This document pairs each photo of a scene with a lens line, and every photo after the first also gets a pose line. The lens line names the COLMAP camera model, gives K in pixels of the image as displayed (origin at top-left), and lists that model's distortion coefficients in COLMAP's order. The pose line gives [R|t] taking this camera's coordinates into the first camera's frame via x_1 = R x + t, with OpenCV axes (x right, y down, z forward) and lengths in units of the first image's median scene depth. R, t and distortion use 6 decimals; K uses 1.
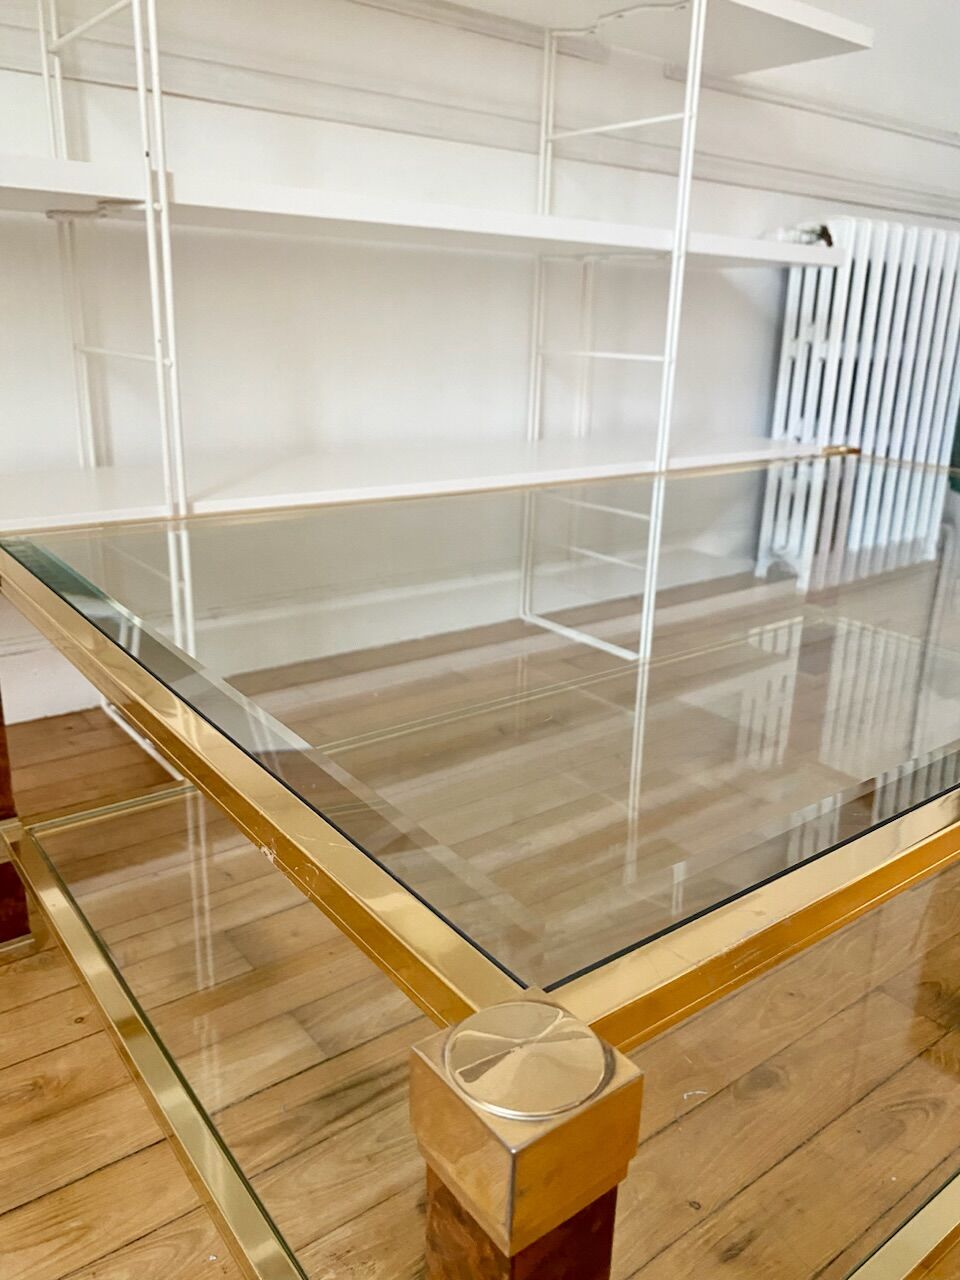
lens RADIAL K [[976.2, 0, 494.2], [0, 976.2, 622.2], [0, 0, 1]] dist [0.021313, -0.025541]
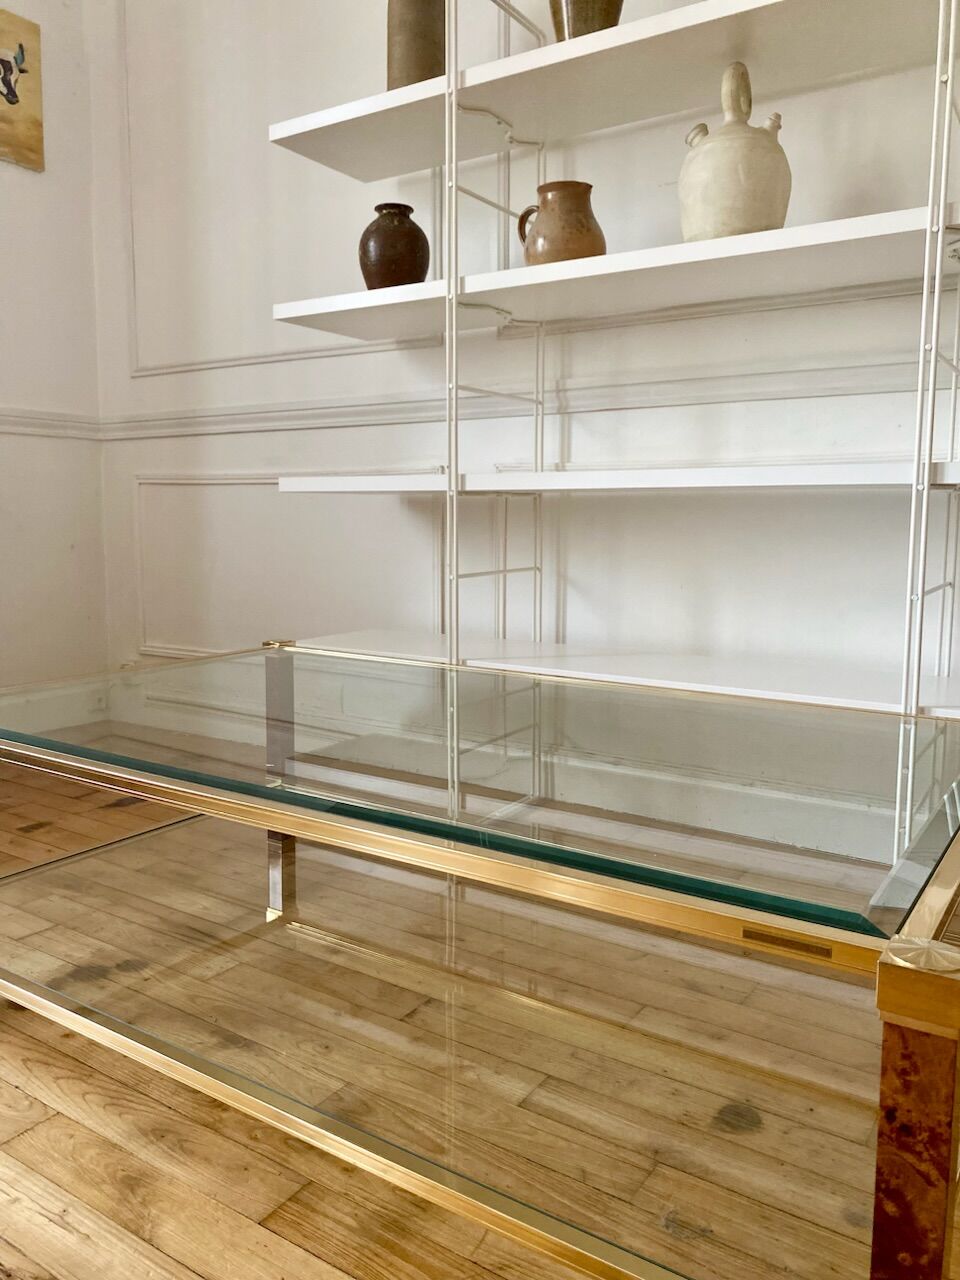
lens RADIAL K [[976.2, 0, 488.5], [0, 976.2, 628.2], [0, 0, 1]] dist [0.021313, -0.025541]
pose [[0.320069, 0.080448, -0.943972, 0.945204], [-0.275186, 0.961324, -0.011379, -0.125773], [0.906548, 0.263410, 0.329828, 0.364724]]
